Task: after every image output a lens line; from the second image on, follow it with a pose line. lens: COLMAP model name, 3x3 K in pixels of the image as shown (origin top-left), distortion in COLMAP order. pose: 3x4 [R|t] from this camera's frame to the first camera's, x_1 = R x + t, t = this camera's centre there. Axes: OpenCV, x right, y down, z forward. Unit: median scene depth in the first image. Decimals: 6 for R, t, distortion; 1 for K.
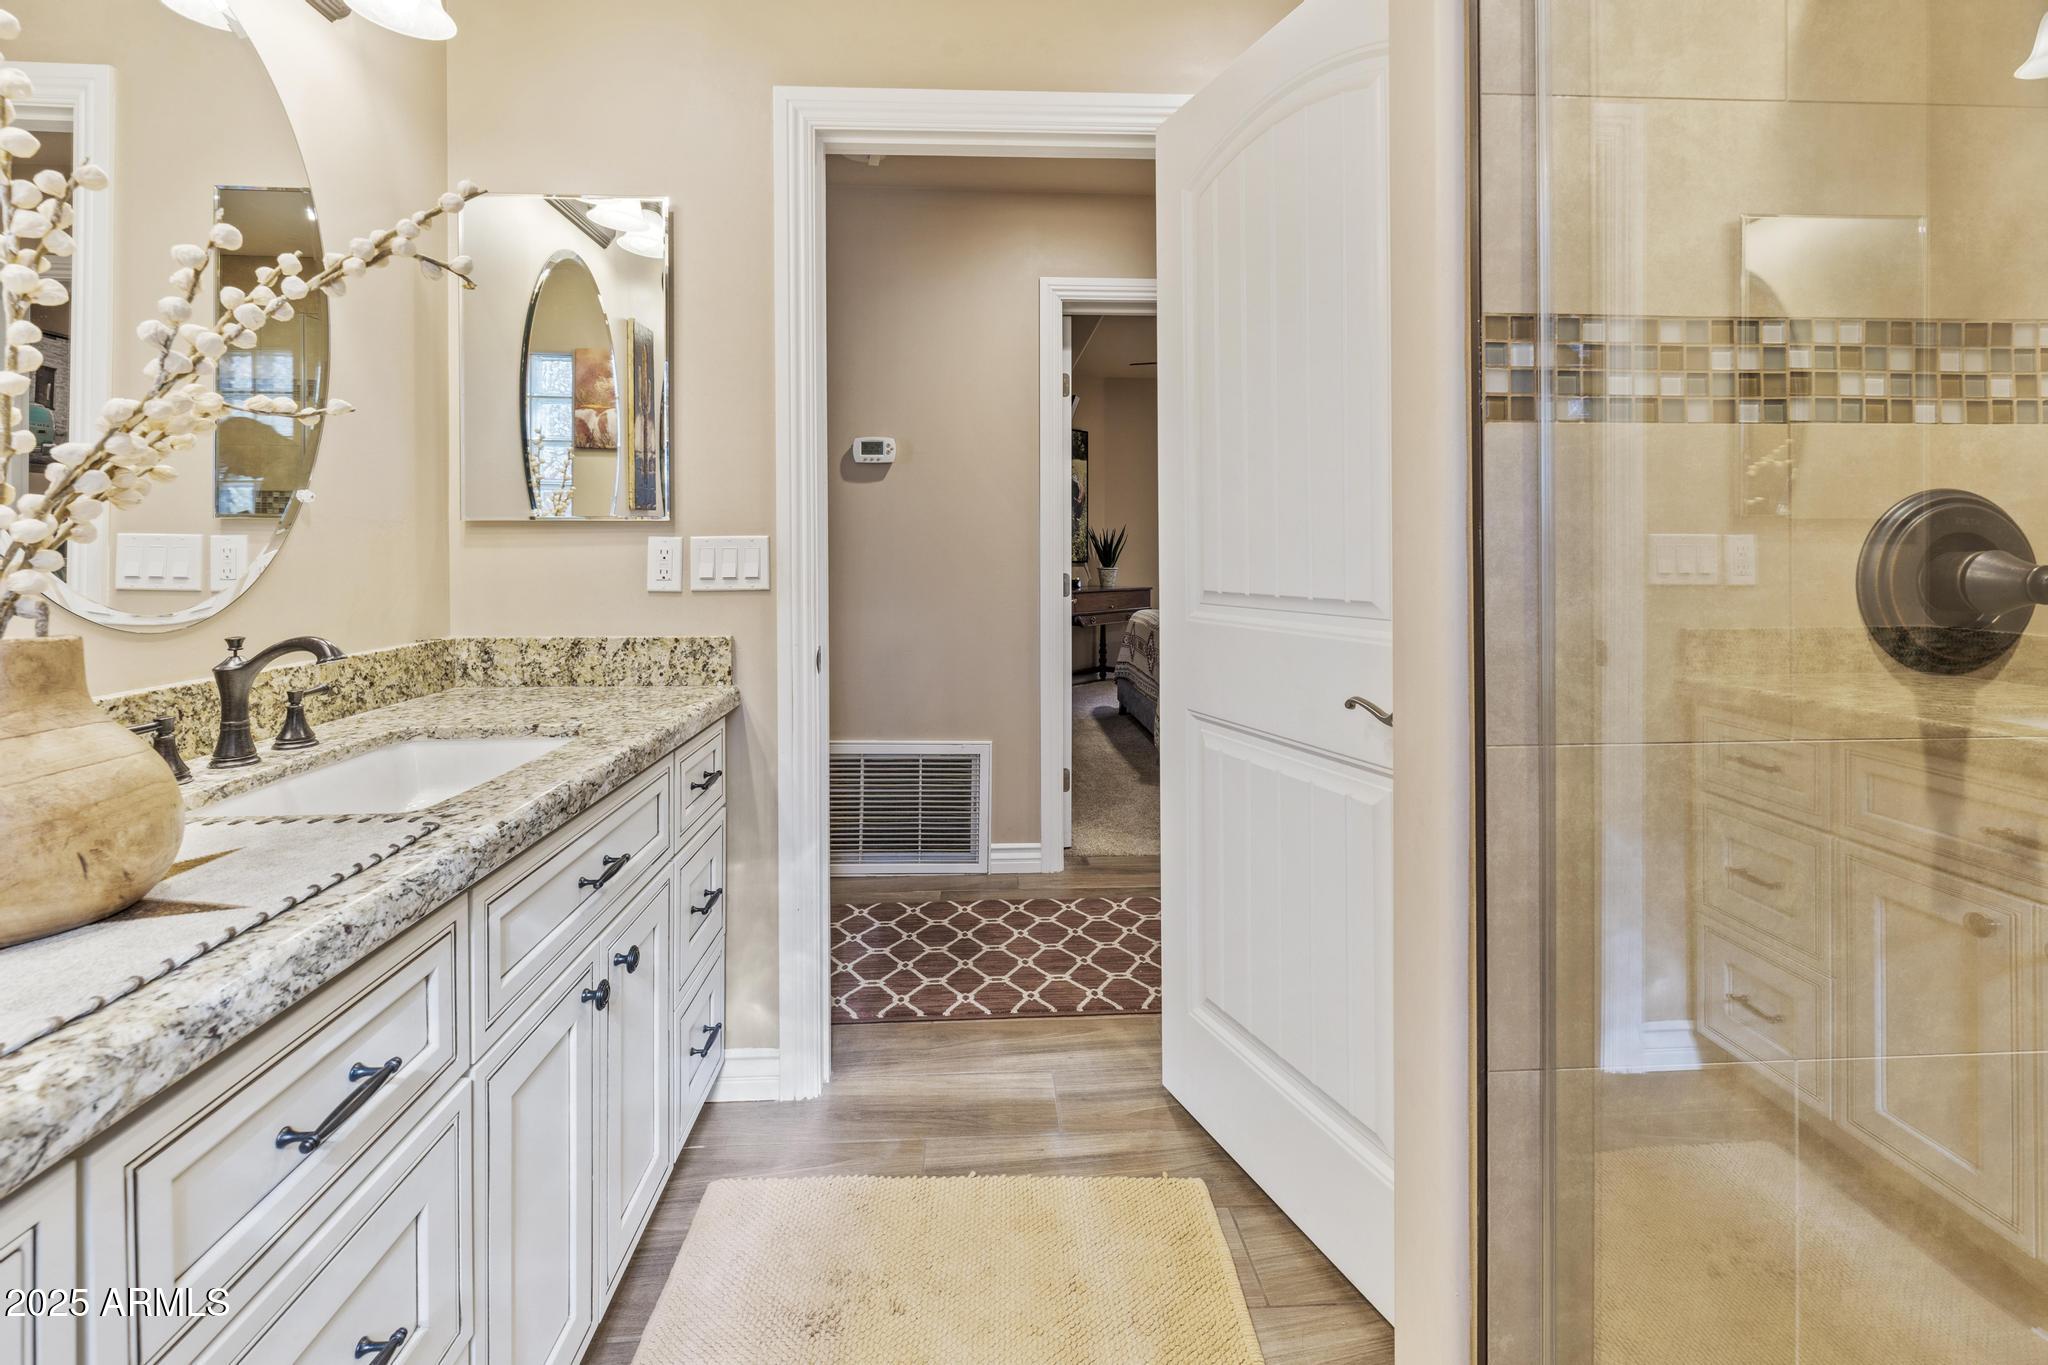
lens RADIAL K [[822.3, 0, 1017.2], [0, 822.3, 675.4], [0, 0, 1]] dist [0.000210, 0.000003]
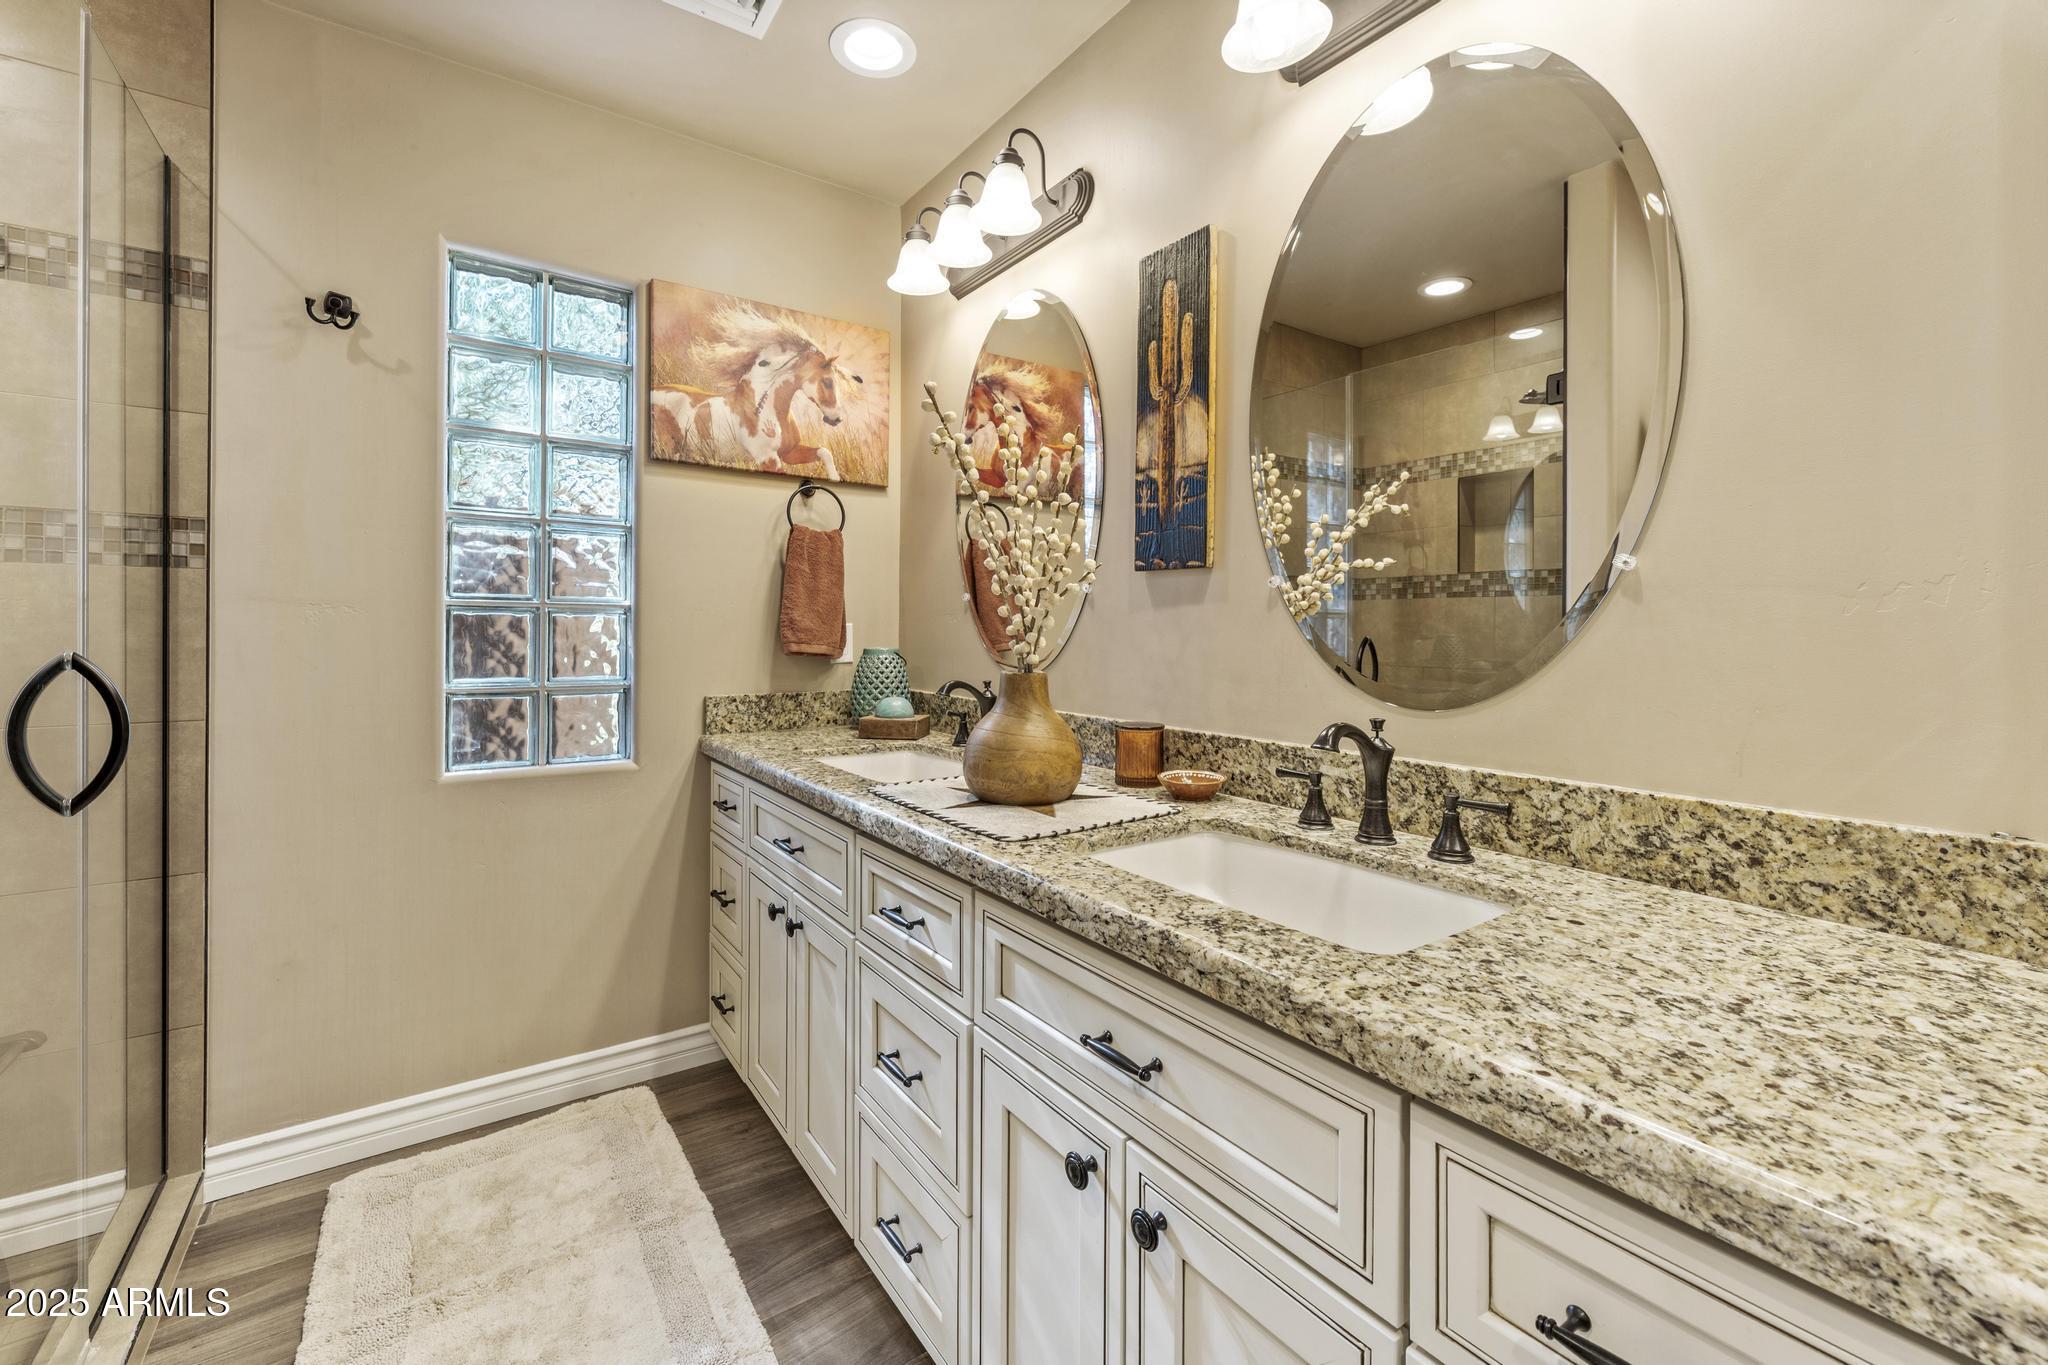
lens RADIAL K [[935.6, 0, 1021.5], [0, 935.6, 633.3], [0, 0, 1]] dist [-0.003132, -0.000473]
pose [[-0.870522, -0.001551, -0.492127, 0.001330], [-0.078867, 0.987510, 0.136395, -0.217568], [0.485769, 0.157548, -0.859772, 1.403617]]
